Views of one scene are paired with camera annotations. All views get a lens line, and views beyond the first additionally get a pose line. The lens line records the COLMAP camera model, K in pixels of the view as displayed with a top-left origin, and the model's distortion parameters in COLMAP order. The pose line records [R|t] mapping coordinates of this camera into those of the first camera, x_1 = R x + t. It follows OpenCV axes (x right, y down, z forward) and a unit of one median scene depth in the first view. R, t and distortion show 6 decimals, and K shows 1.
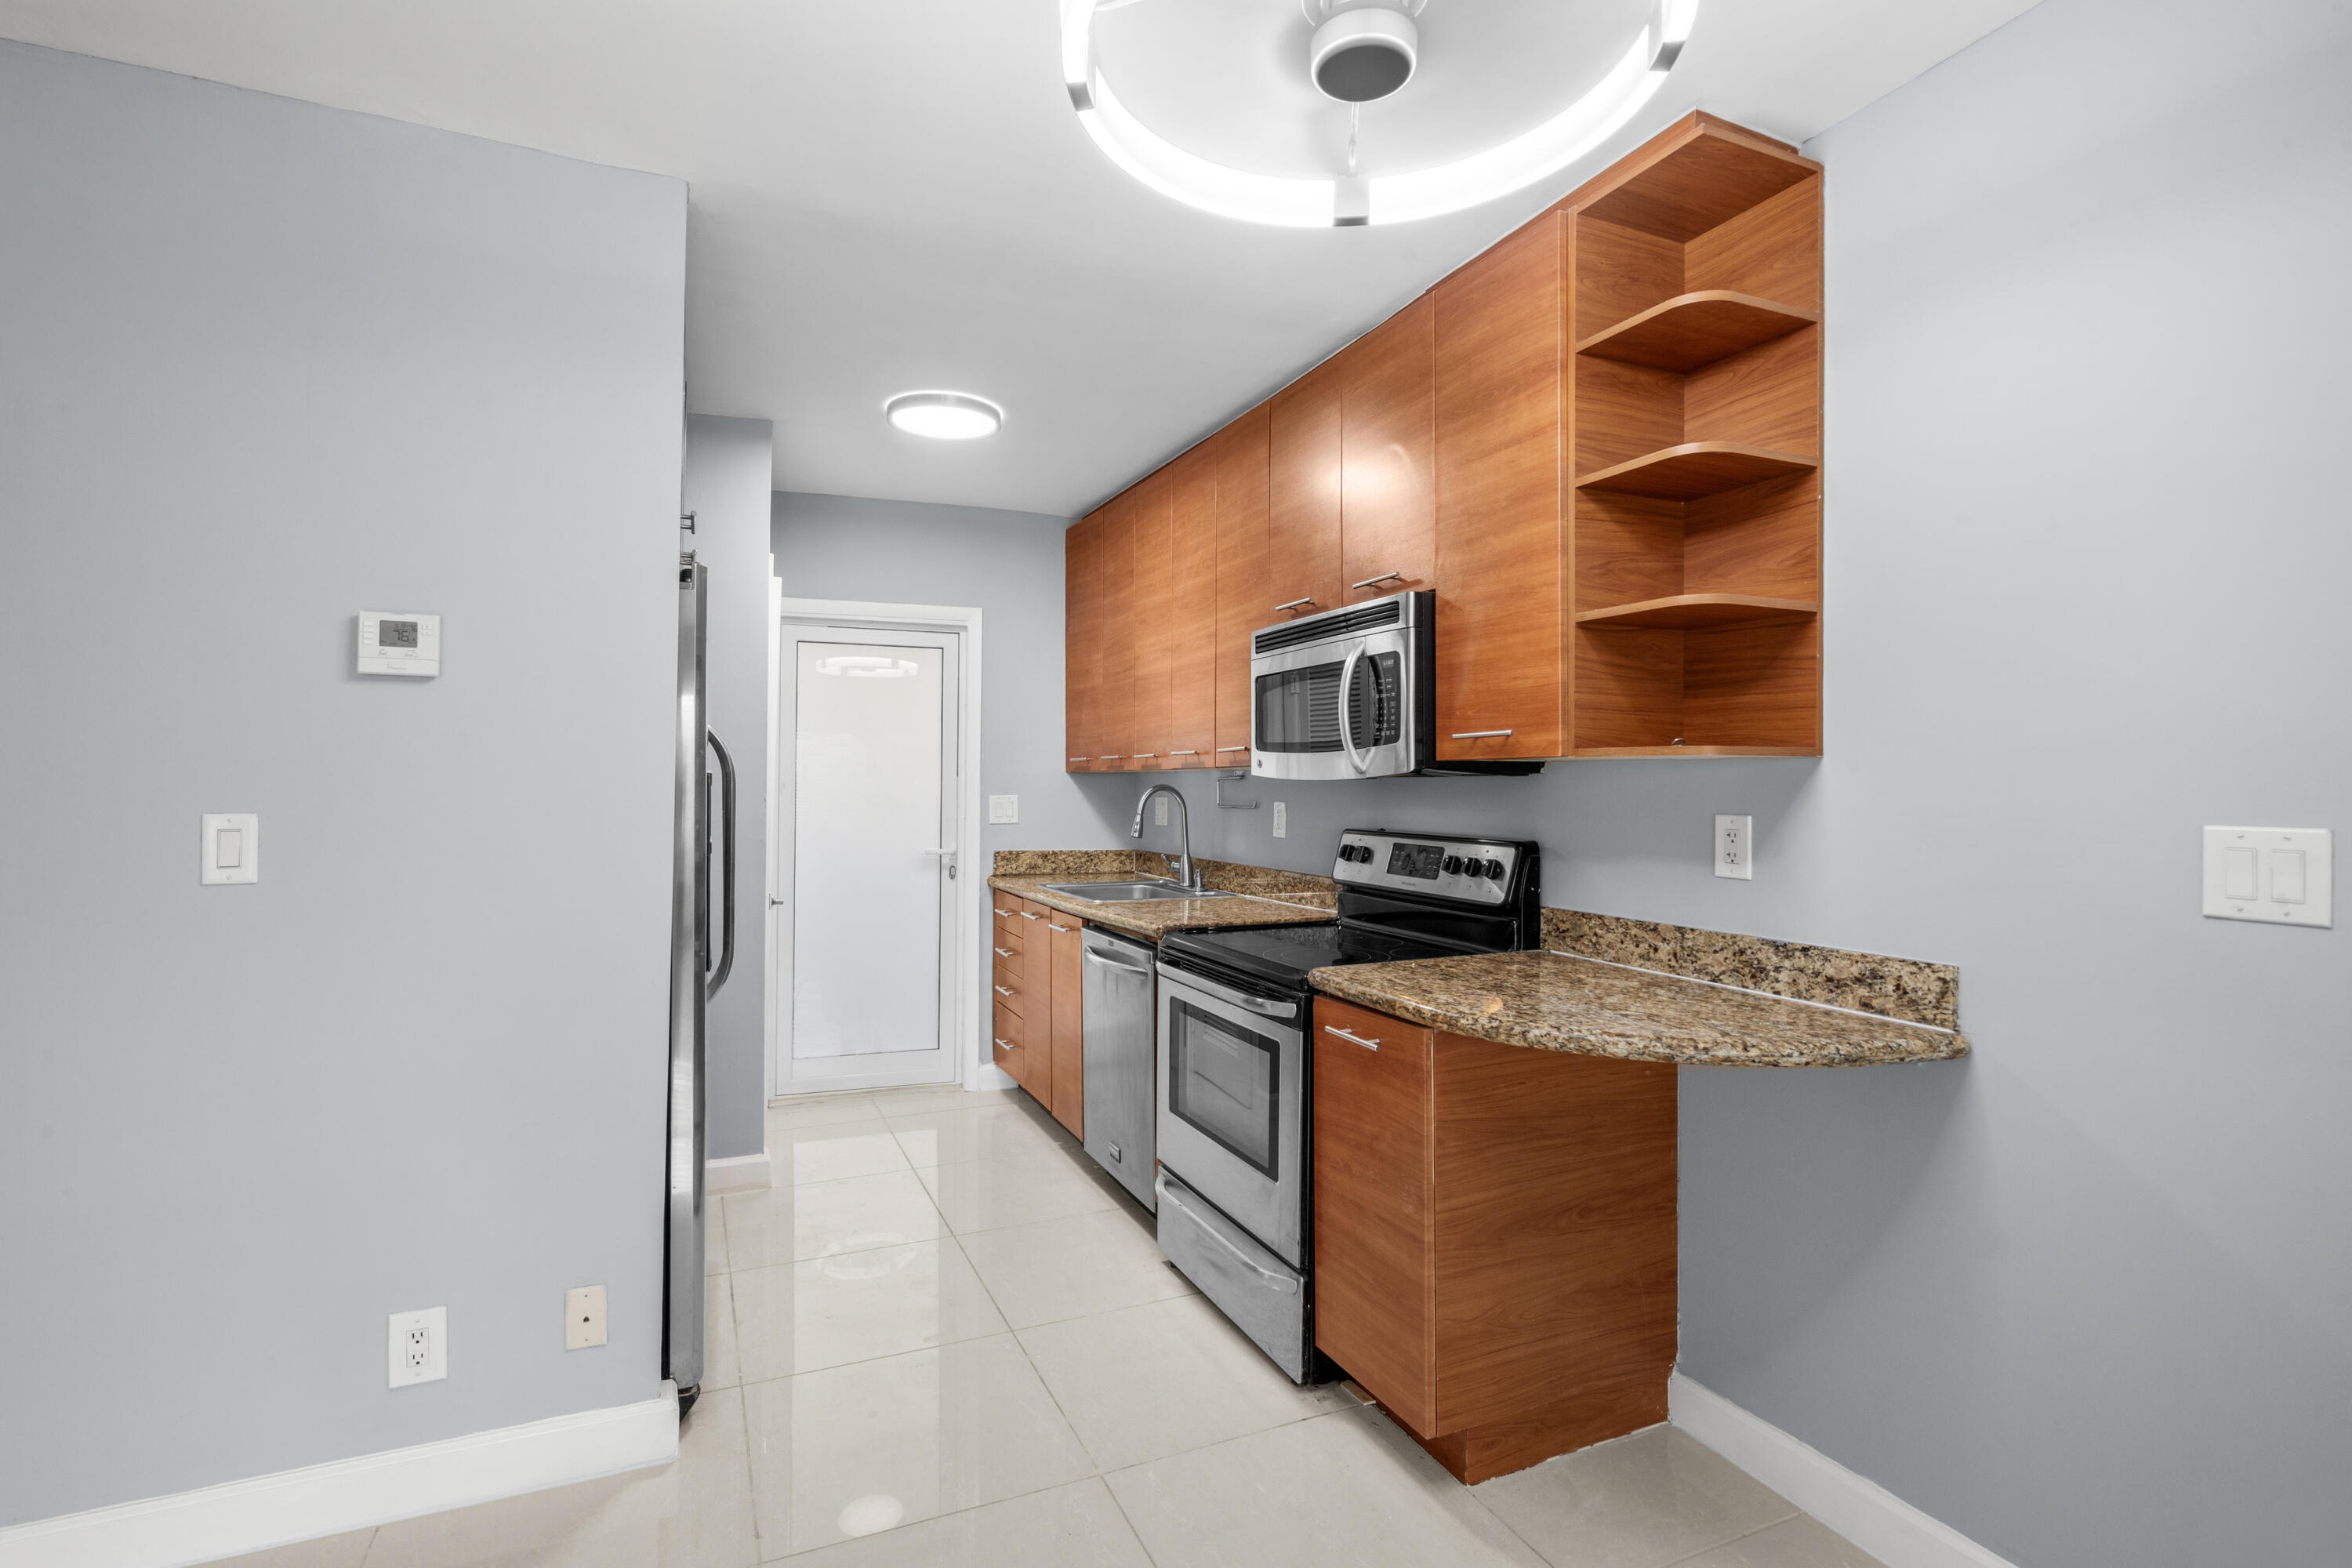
lens RADIAL K [[1122.5, 0, 1156.6], [0, 1122.5, 777.1], [0, 0, 1]] dist [-0.005429, -0.000347]
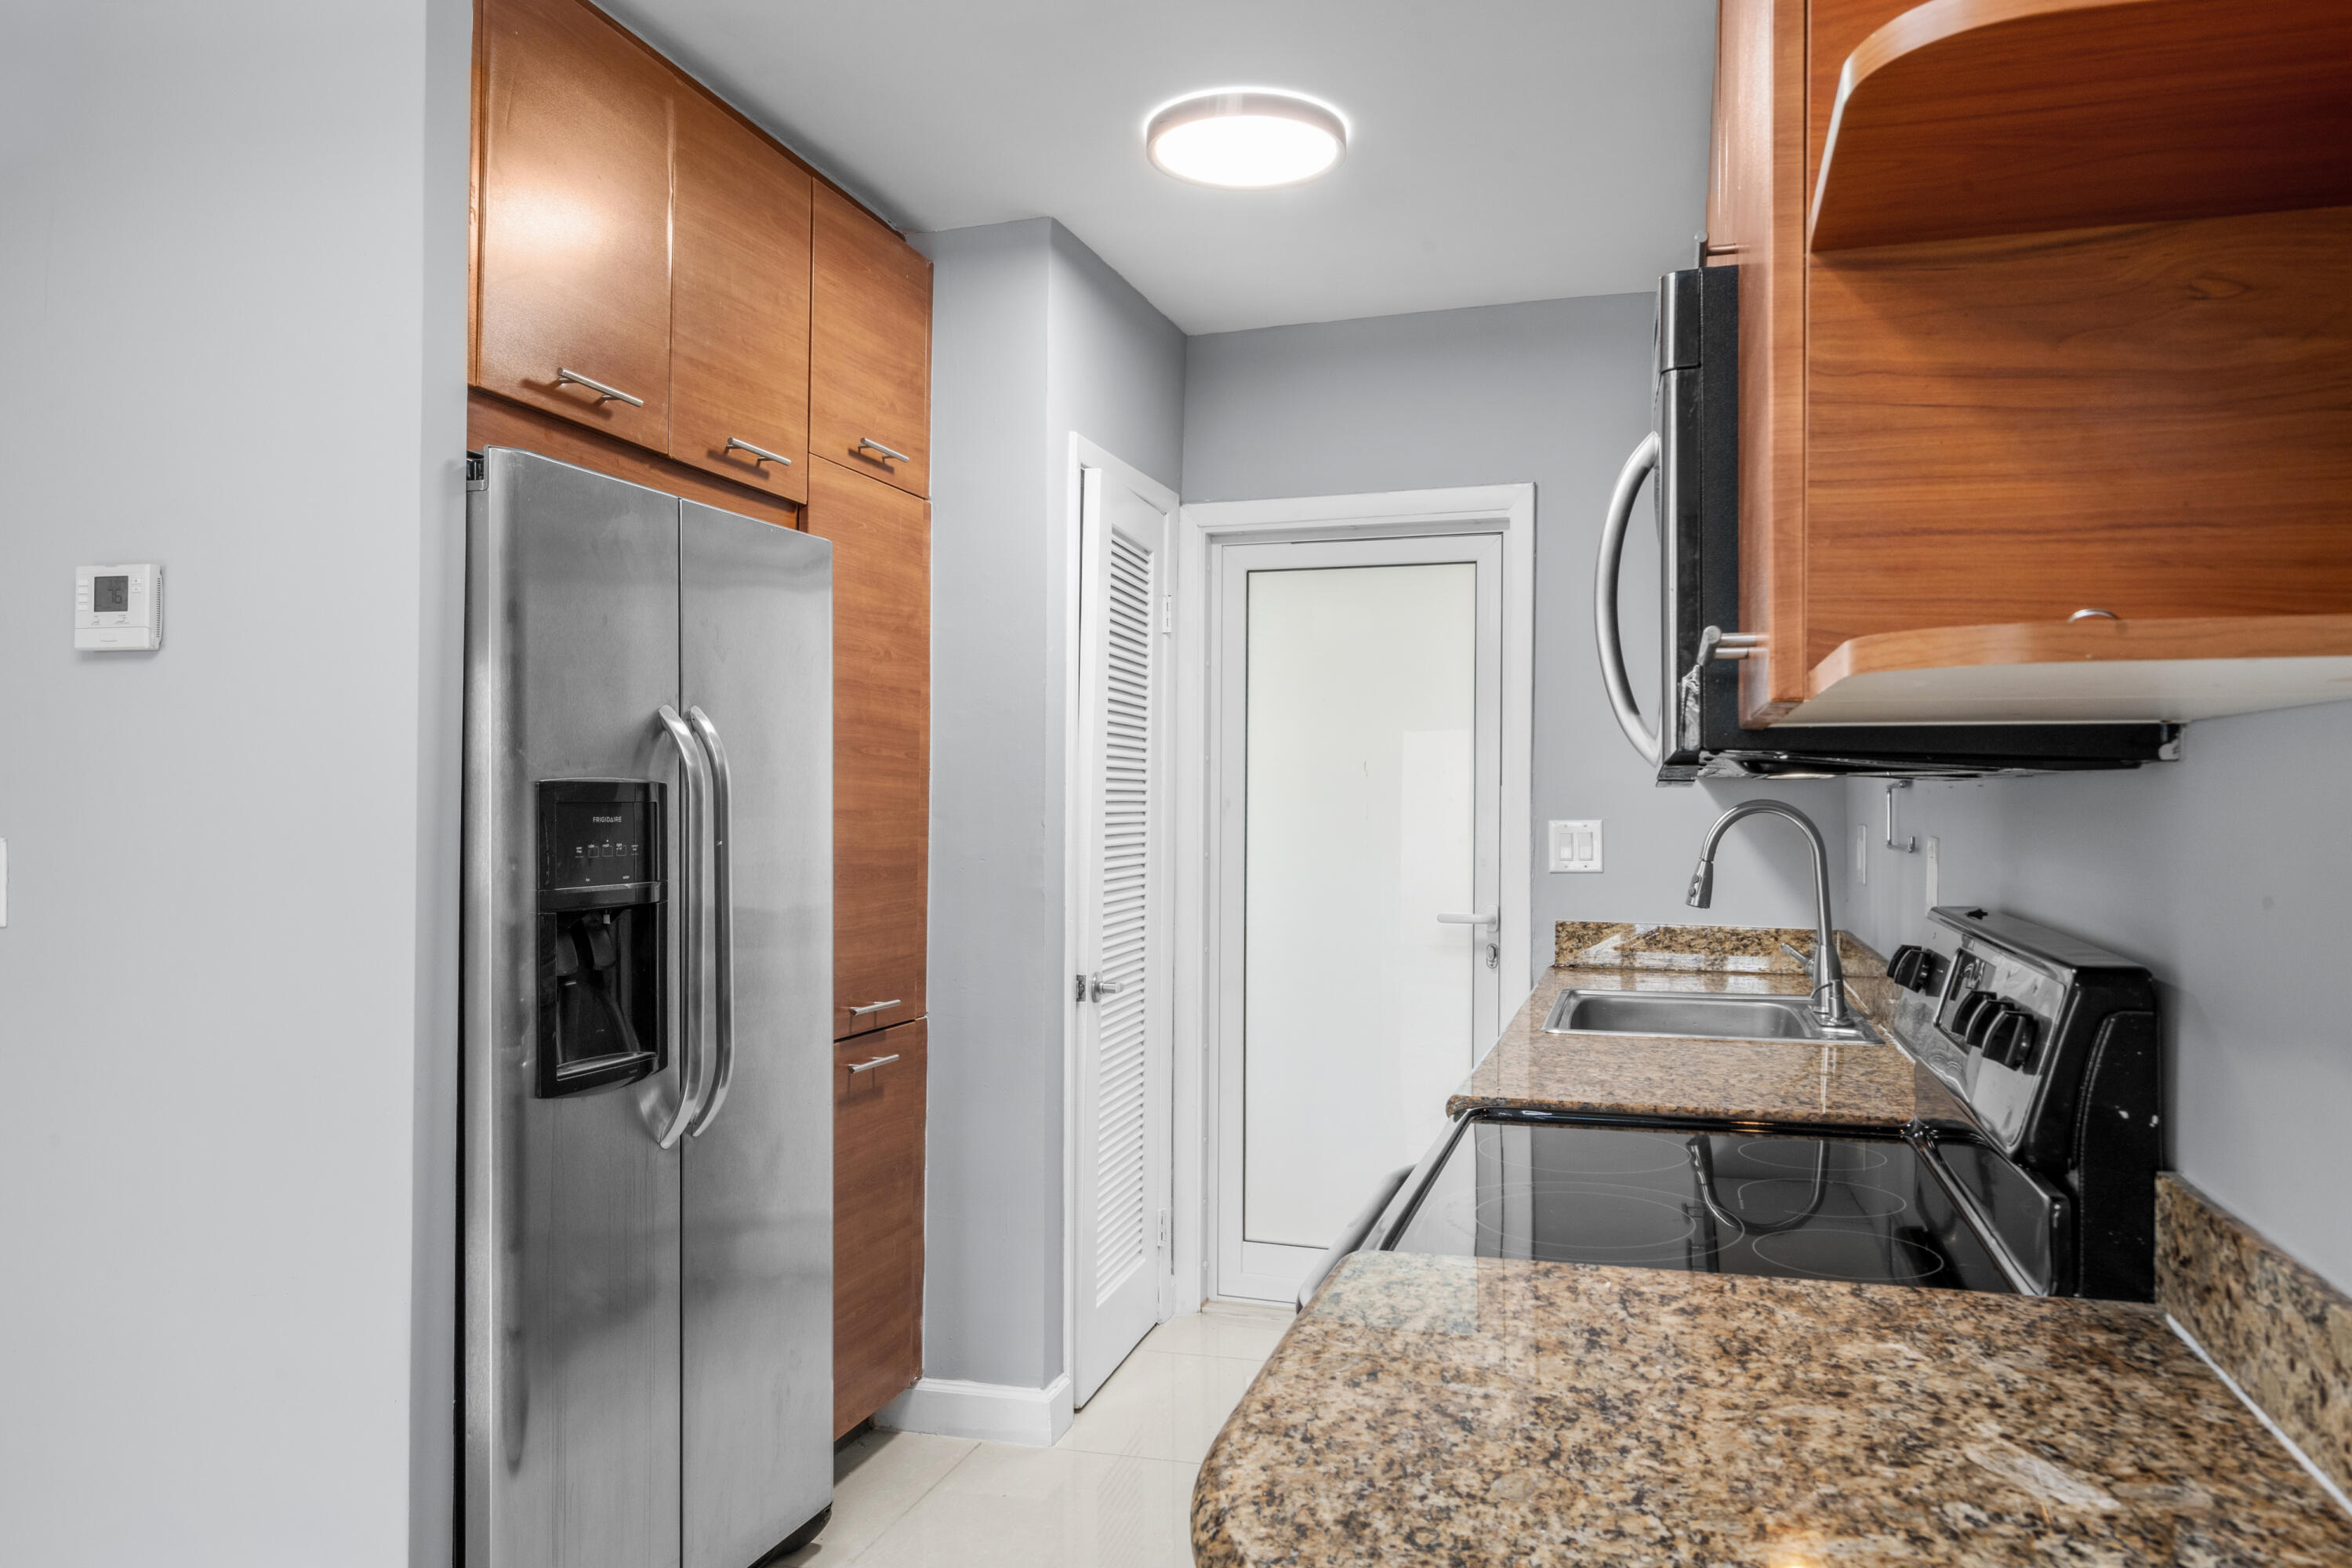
lens RADIAL K [[1683.5, 0, 1178.9], [0, 1683.5, 807.7], [0, 0, 1]] dist [0.047847, 0.000868]
pose [[0.774631, 0.000201, -0.632413, 0.437878], [0.005560, 0.999959, 0.007129, 0.005735], [0.632389, -0.009039, 0.774599, 0.443019]]
